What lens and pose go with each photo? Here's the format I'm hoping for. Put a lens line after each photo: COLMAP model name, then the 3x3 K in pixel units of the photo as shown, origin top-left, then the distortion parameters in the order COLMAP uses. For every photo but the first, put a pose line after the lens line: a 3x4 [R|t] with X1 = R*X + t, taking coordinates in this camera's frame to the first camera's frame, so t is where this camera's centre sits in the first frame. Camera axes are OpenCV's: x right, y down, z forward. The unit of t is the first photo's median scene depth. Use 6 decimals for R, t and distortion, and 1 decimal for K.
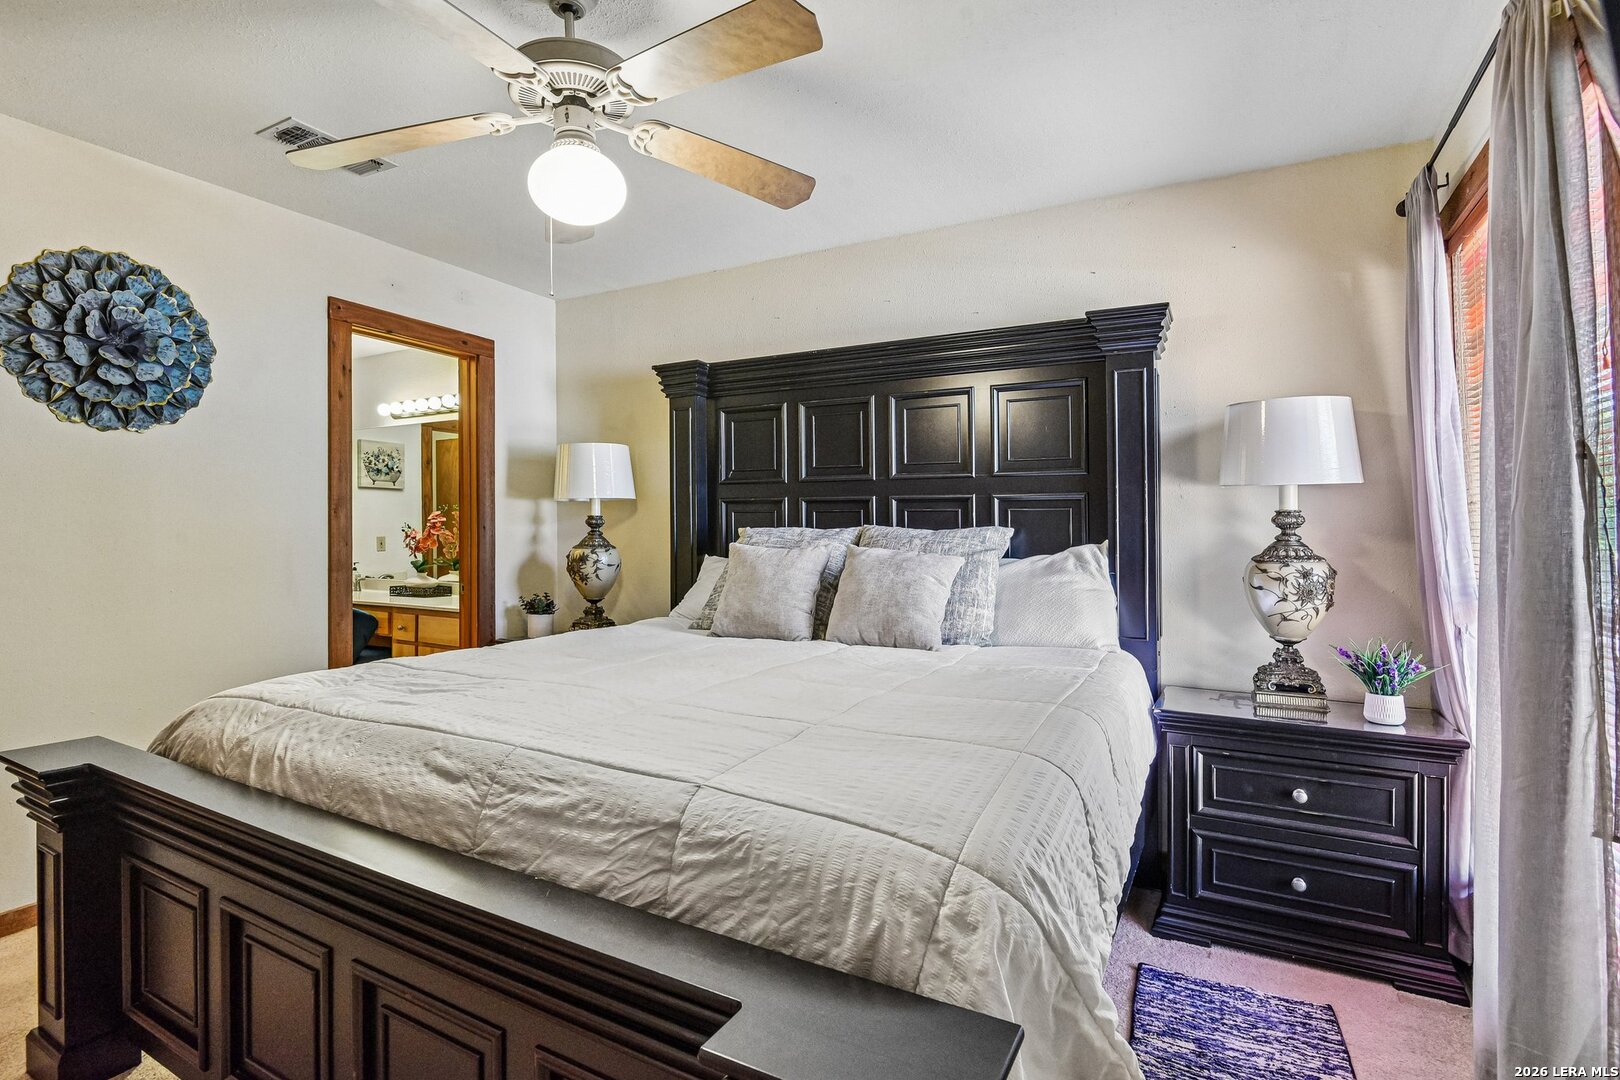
lens RADIAL K [[775.9, 0, 812.6], [0, 775.9, 529.9], [0, 0, 1]] dist [-0.021071, -0.000140]
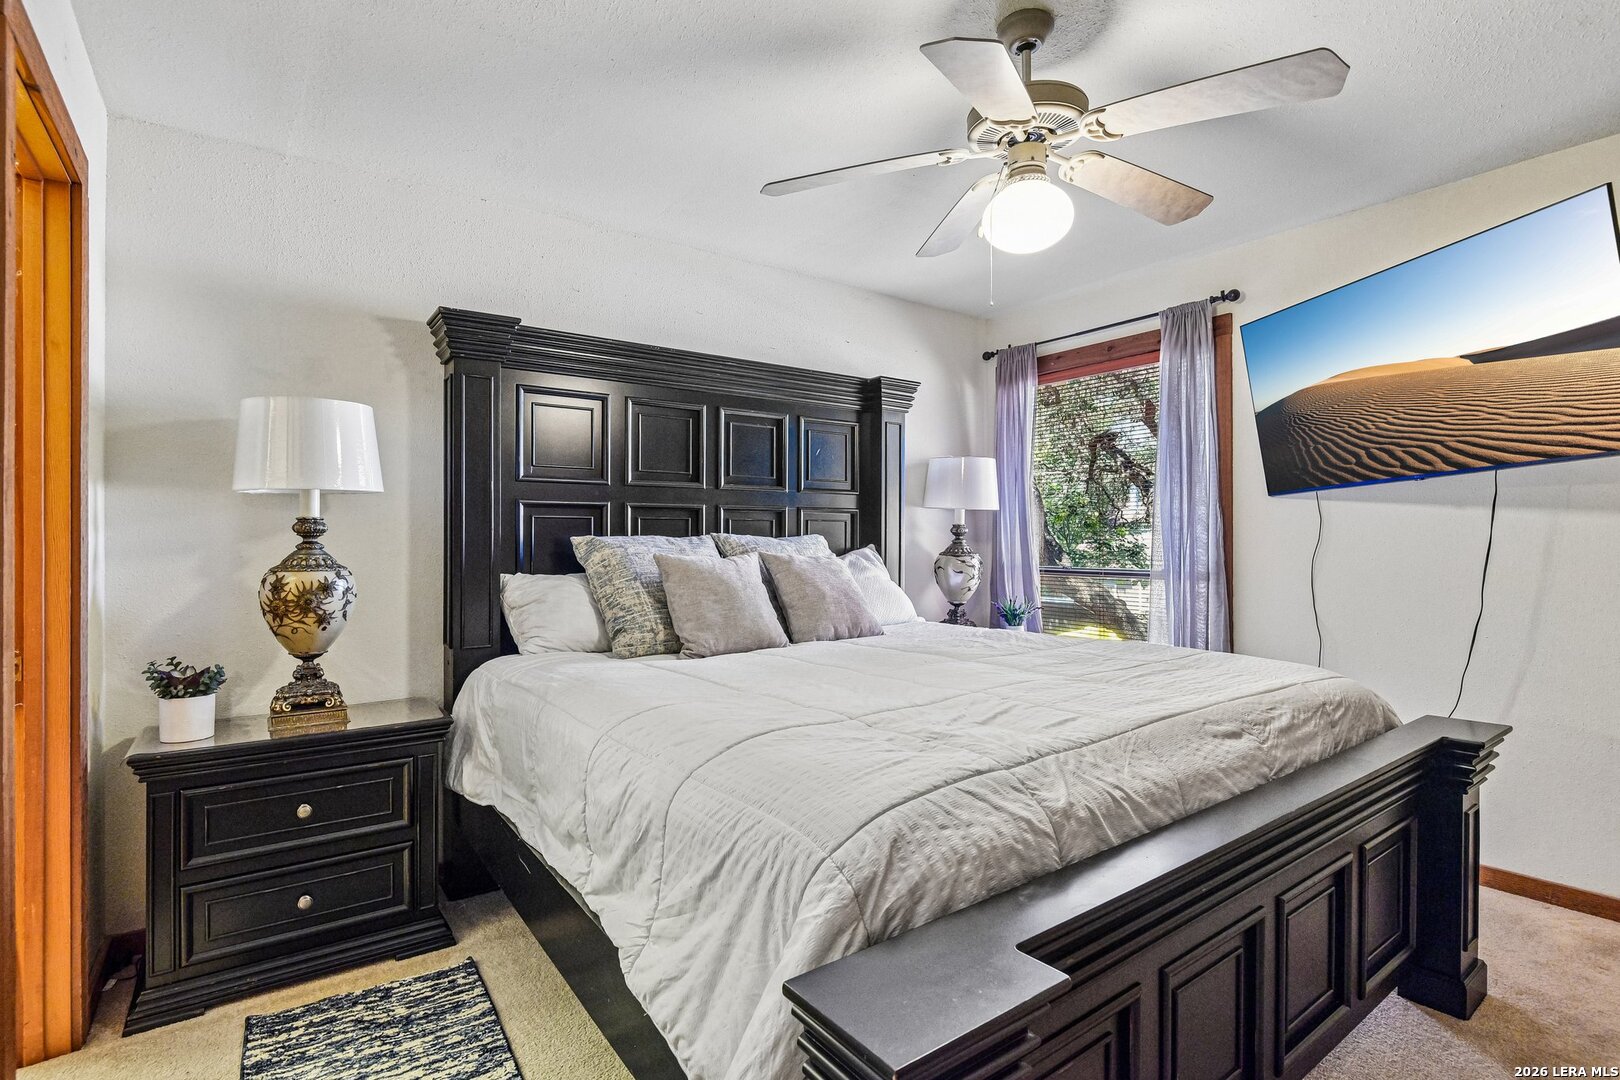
lens RADIAL K [[775.9, 0, 812.6], [0, 775.9, 529.9], [0, 0, 1]] dist [-0.021071, -0.000140]
pose [[0.433551, 0.003833, 0.901121, -0.940082], [0.004361, 0.999970, -0.006352, -0.004515], [-0.901119, 0.006684, 0.433521, 0.532235]]
